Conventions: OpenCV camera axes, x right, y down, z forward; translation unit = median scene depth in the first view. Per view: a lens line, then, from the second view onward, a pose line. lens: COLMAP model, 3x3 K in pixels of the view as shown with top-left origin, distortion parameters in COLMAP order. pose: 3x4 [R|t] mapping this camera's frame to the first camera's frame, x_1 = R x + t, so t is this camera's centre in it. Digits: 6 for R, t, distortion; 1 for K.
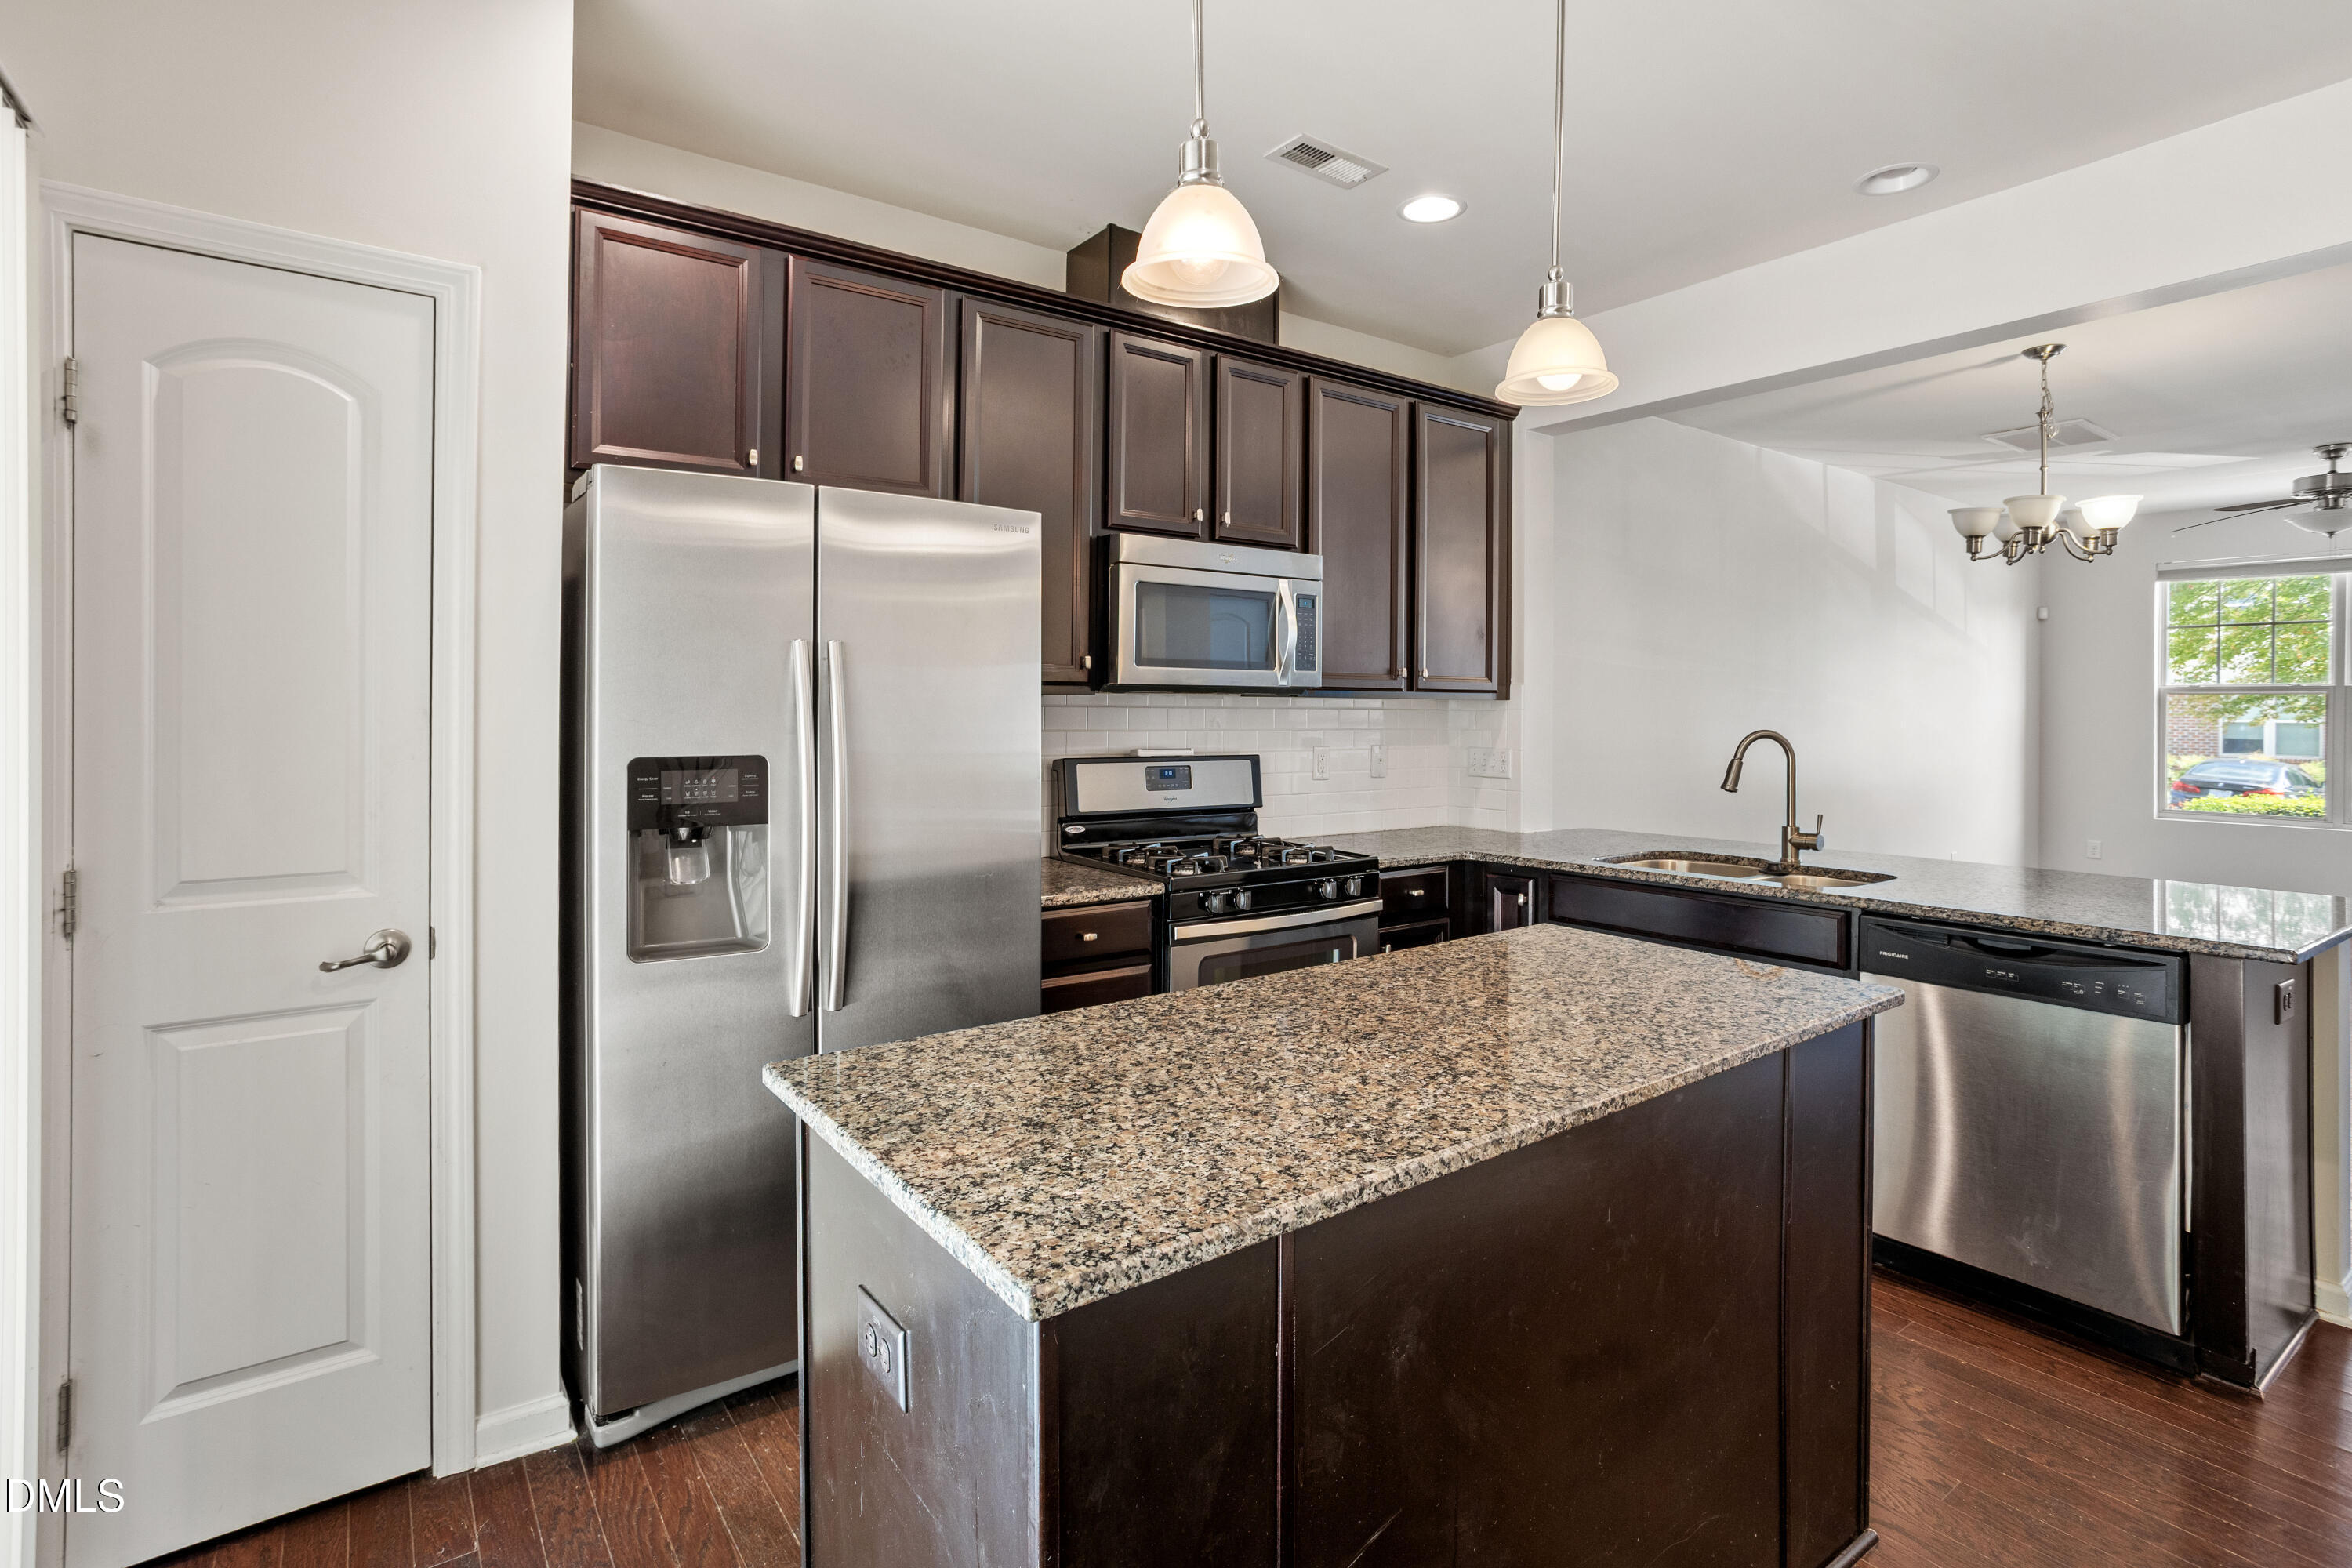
lens RADIAL K [[1152.9, 0, 1174.7], [0, 1152.9, 710.2], [0, 0, 1]] dist [-0.034381, 0.015175]
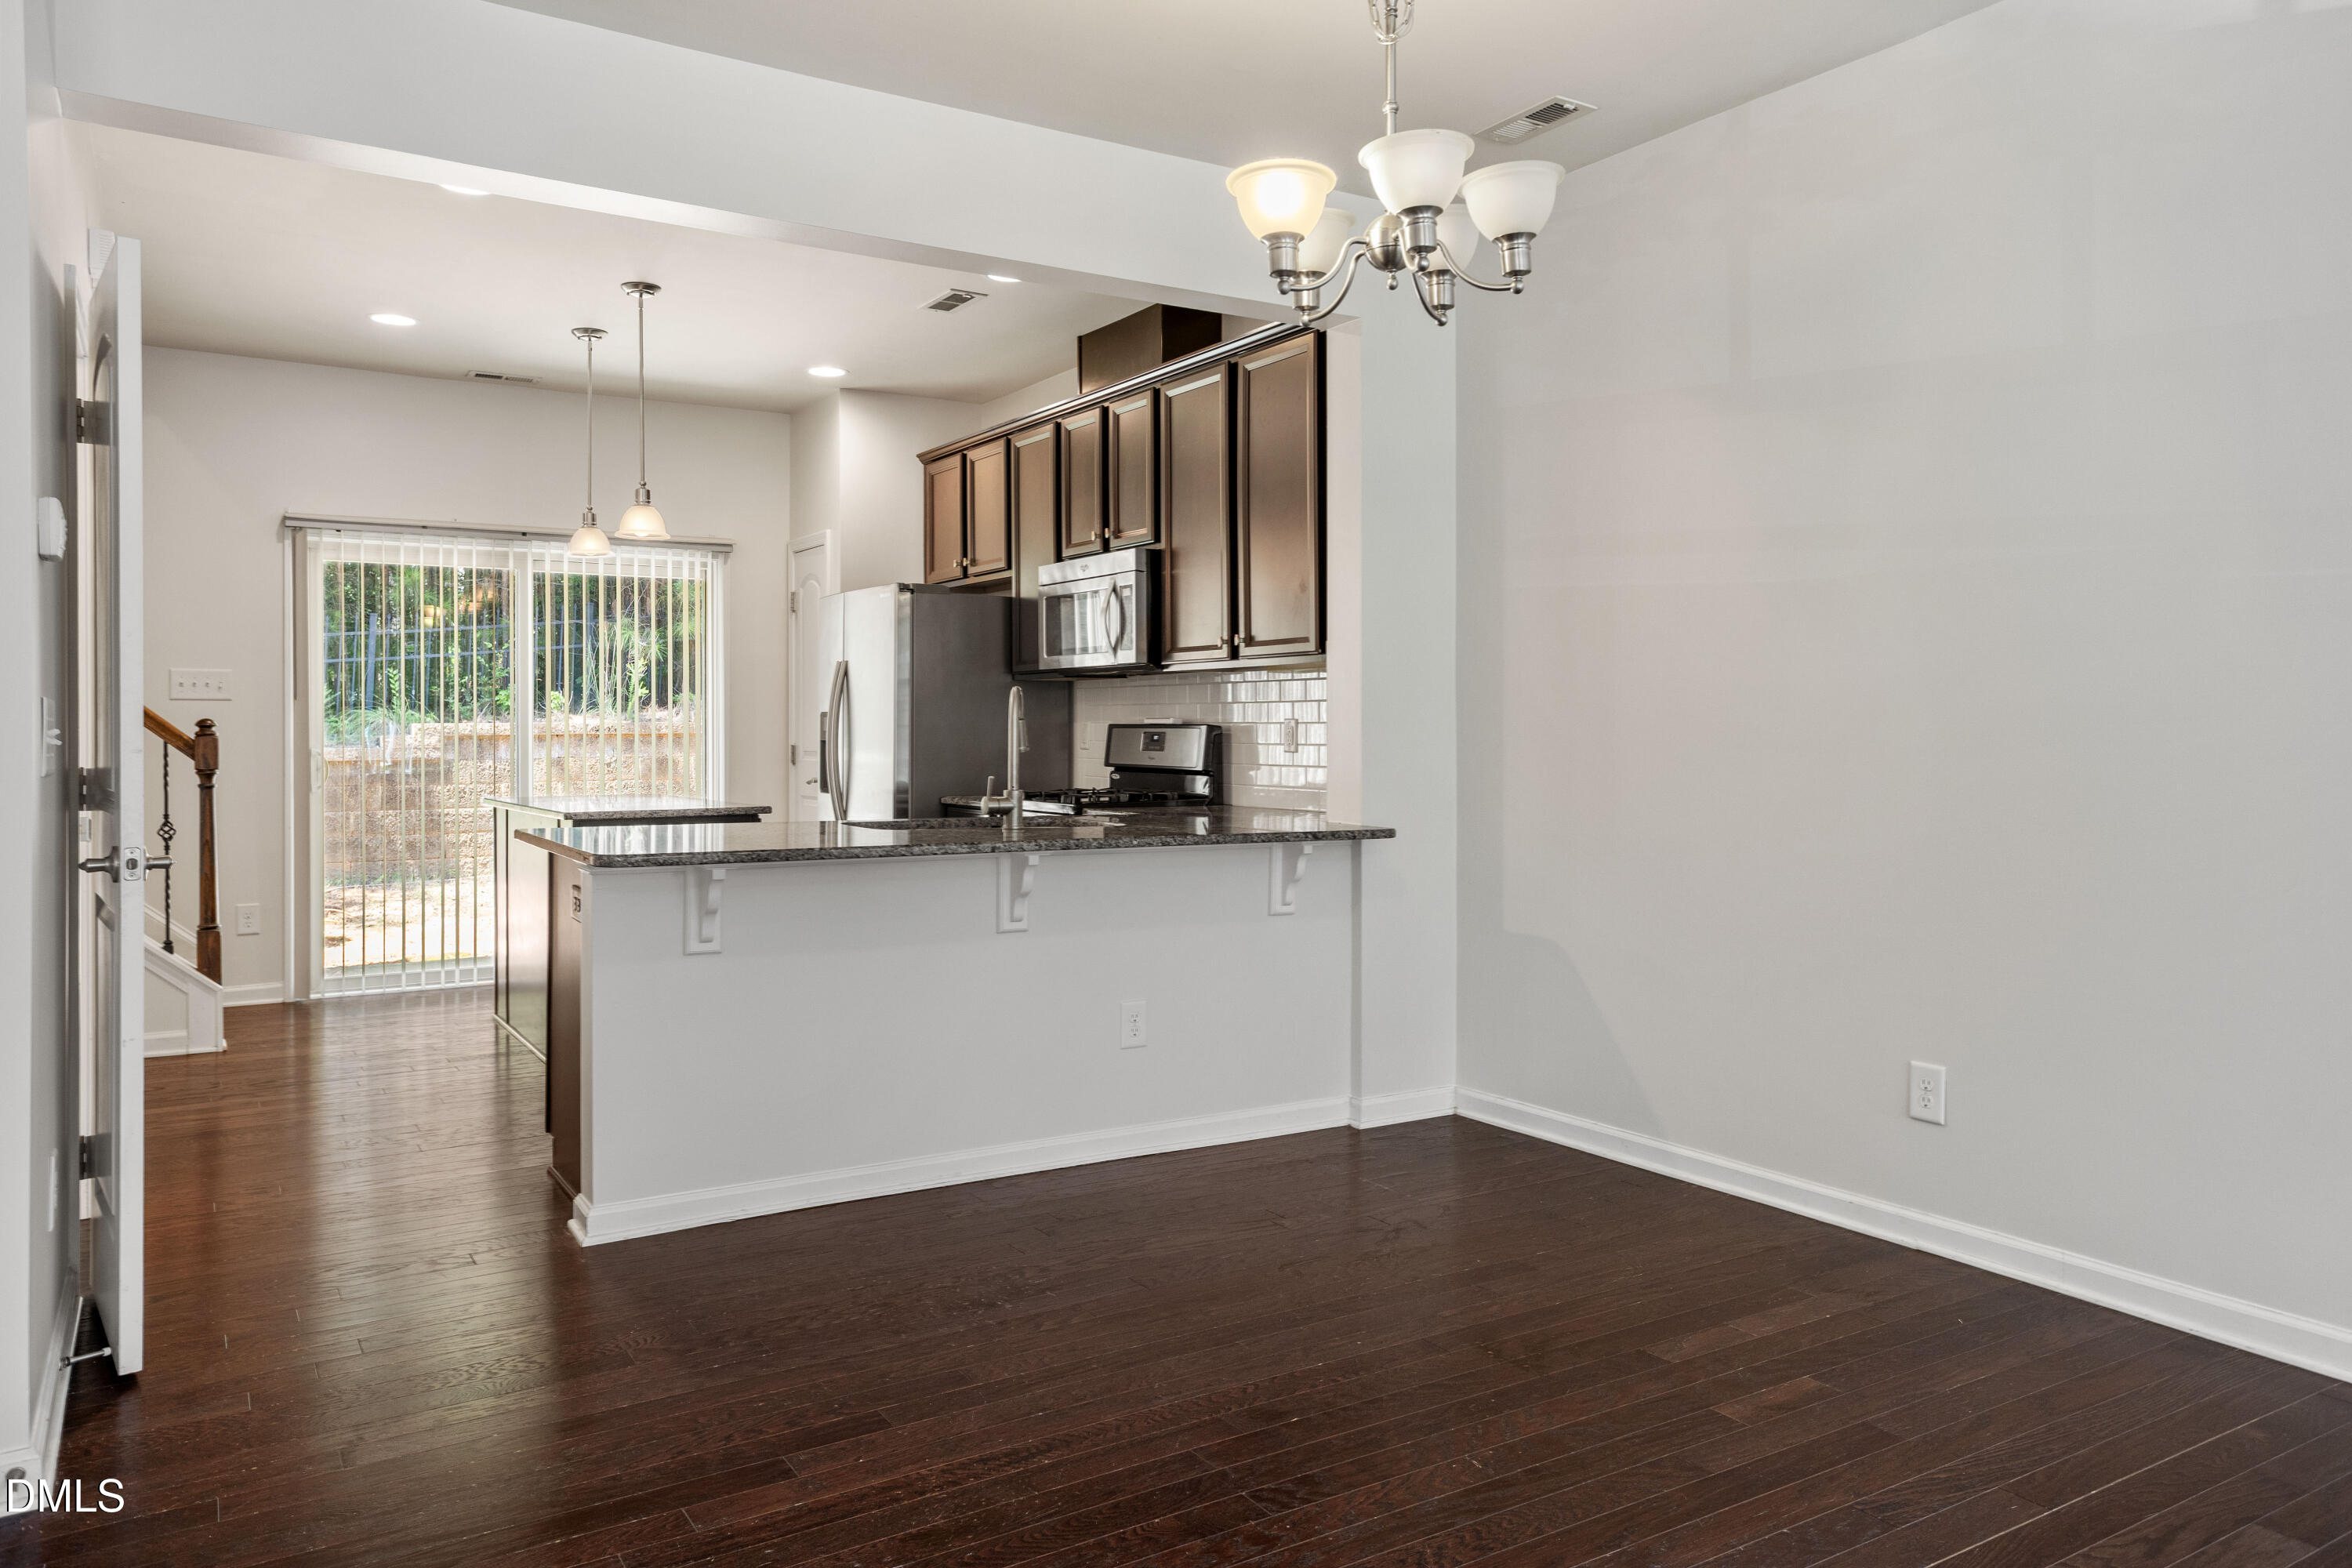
lens RADIAL K [[1626.4, 0, 1240.7], [0, 1626.4, 739.1], [0, 0, 1]] dist [-0.019152, 0.005266]
pose [[-0.038441, -0.000219, -0.999261, 1.835655], [-0.005177, 0.999987, -0.000020, 0.058818], [0.999247, 0.005173, -0.038441, 1.224687]]
